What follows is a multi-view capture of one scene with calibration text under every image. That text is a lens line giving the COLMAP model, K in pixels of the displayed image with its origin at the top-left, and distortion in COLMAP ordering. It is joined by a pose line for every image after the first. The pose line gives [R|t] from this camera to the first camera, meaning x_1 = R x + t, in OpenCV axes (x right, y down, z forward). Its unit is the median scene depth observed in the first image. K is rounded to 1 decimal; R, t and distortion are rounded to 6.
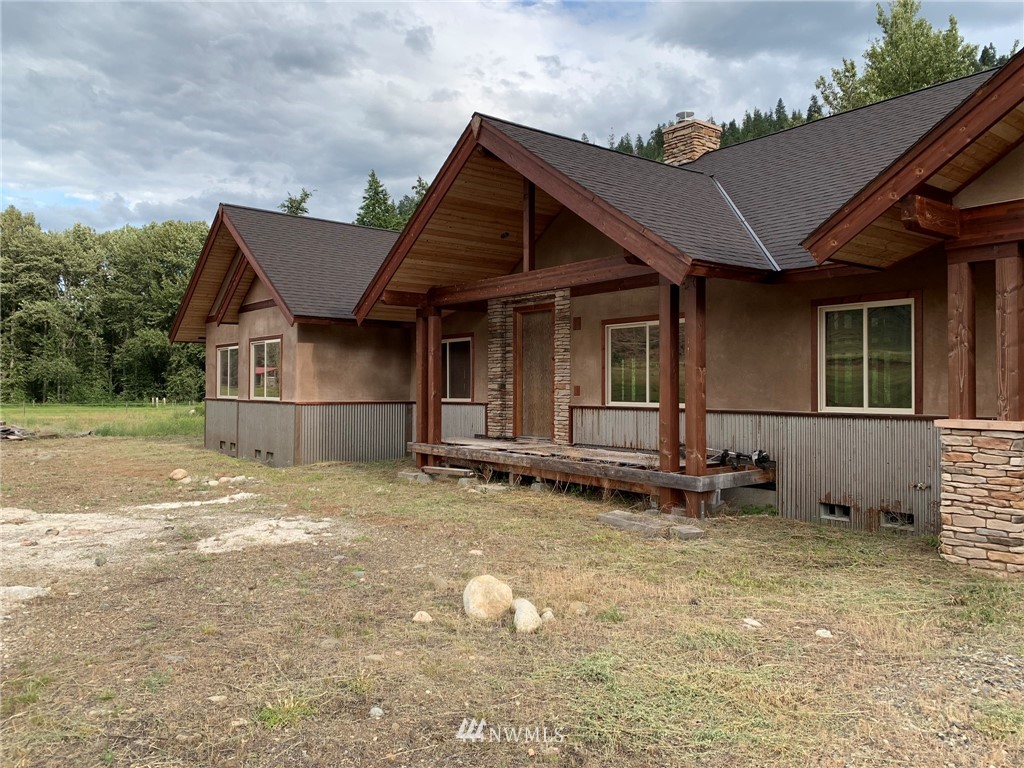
lens RADIAL K [[774.6, 0, 512.0], [0, 774.6, 384.0], [0, 0, 1]] dist [0.045524, -0.000847]
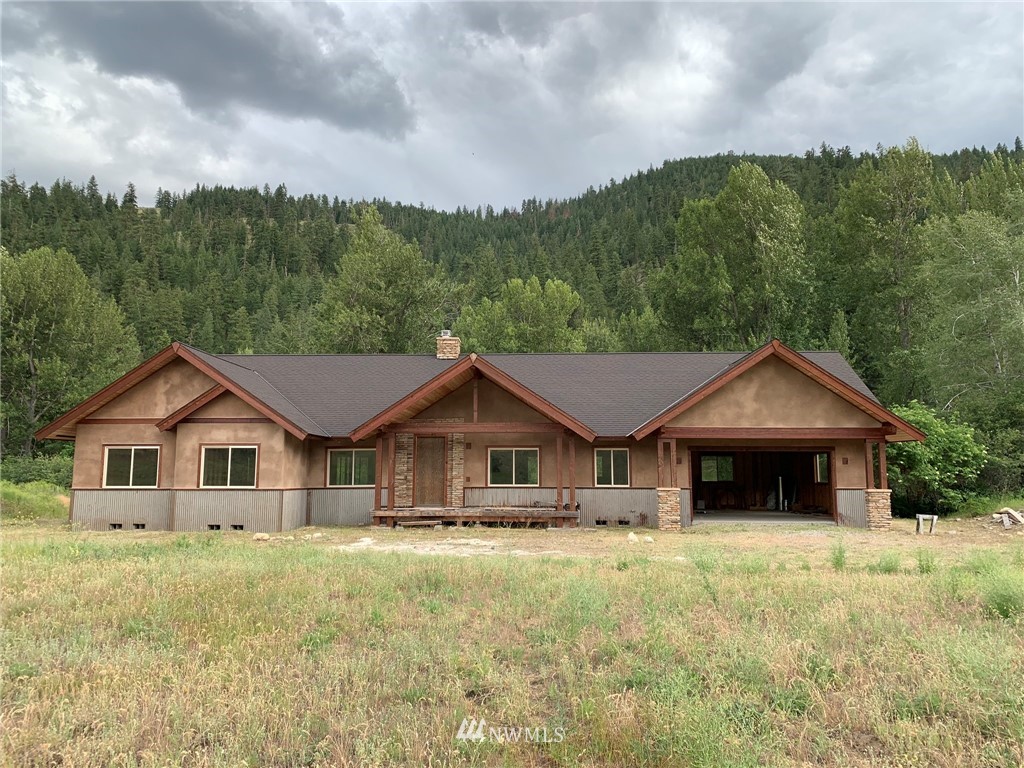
lens RADIAL K [[774.6, 0, 512.0], [0, 774.6, 384.0], [0, 0, 1]] dist [0.045524, -0.000847]
pose [[0.626008, 0.081954, 0.775498, -1.421651], [-0.003028, 0.994710, -0.102676, -0.031545], [-0.779811, 0.061928, 0.622945, -0.356810]]
